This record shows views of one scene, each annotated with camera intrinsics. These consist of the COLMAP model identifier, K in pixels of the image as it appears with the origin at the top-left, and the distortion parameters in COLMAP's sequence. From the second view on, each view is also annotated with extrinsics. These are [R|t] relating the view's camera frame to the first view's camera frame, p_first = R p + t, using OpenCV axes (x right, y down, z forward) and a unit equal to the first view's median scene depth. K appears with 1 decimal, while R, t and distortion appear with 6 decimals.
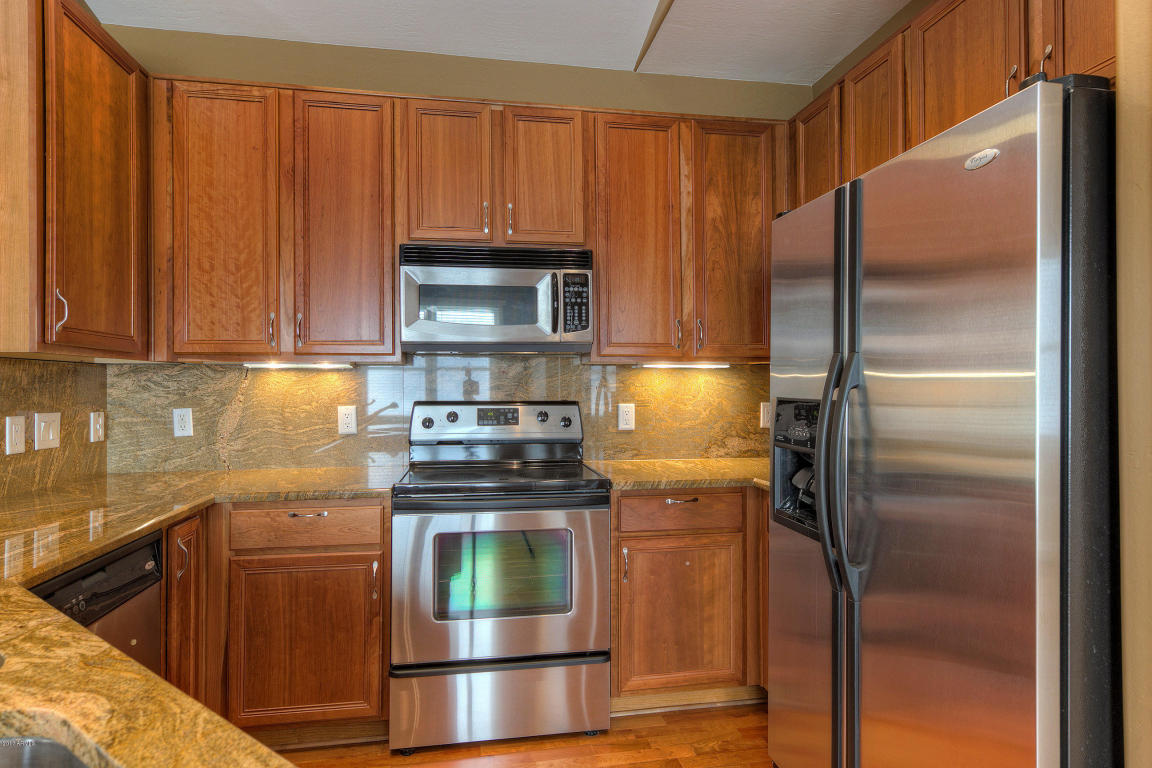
lens RADIAL K [[634.5, 0, 571.4], [0, 634.5, 378.6], [0, 0, 1]] dist [0.006014, 0.000057]
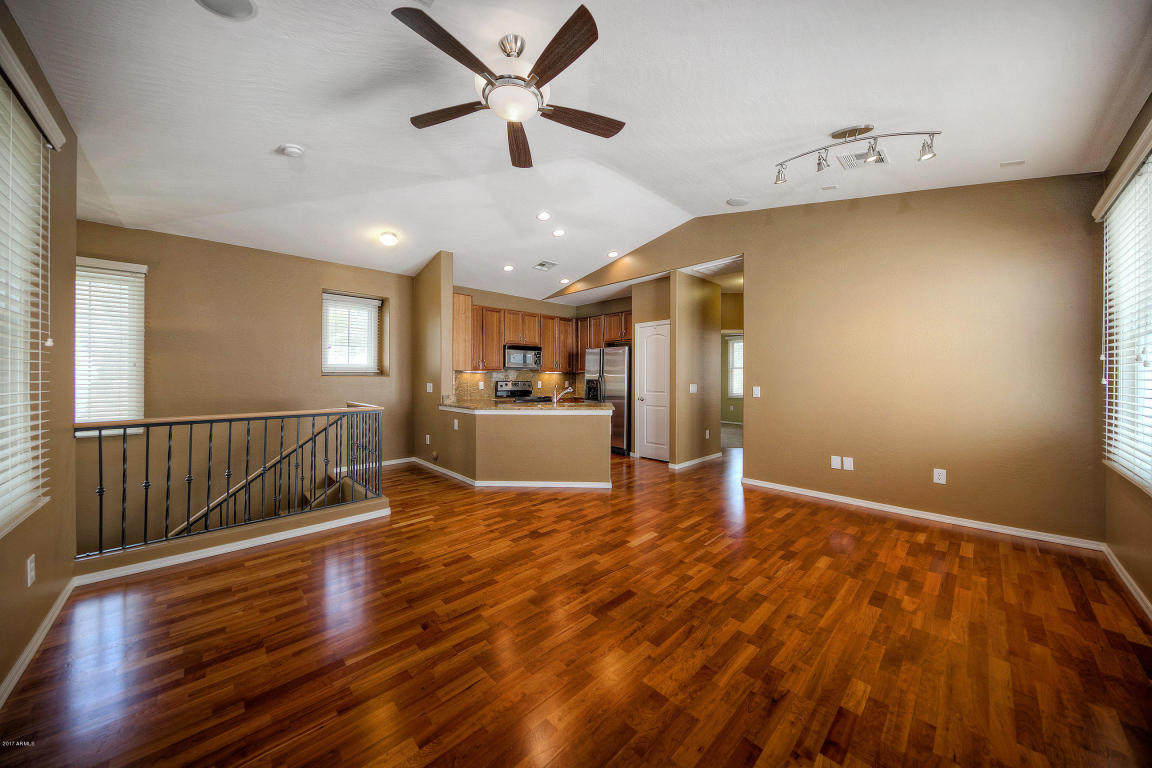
lens RADIAL K [[391.4, 0, 582.6], [0, 391.4, 371.5], [0, 0, 1]] dist [-0.002398, -0.000339]
pose [[0.826963, 0.013972, 0.562083, -1.279938], [-0.011194, 0.999902, -0.008386, -0.009260], [-0.562145, 0.000643, 0.827039, -1.447362]]
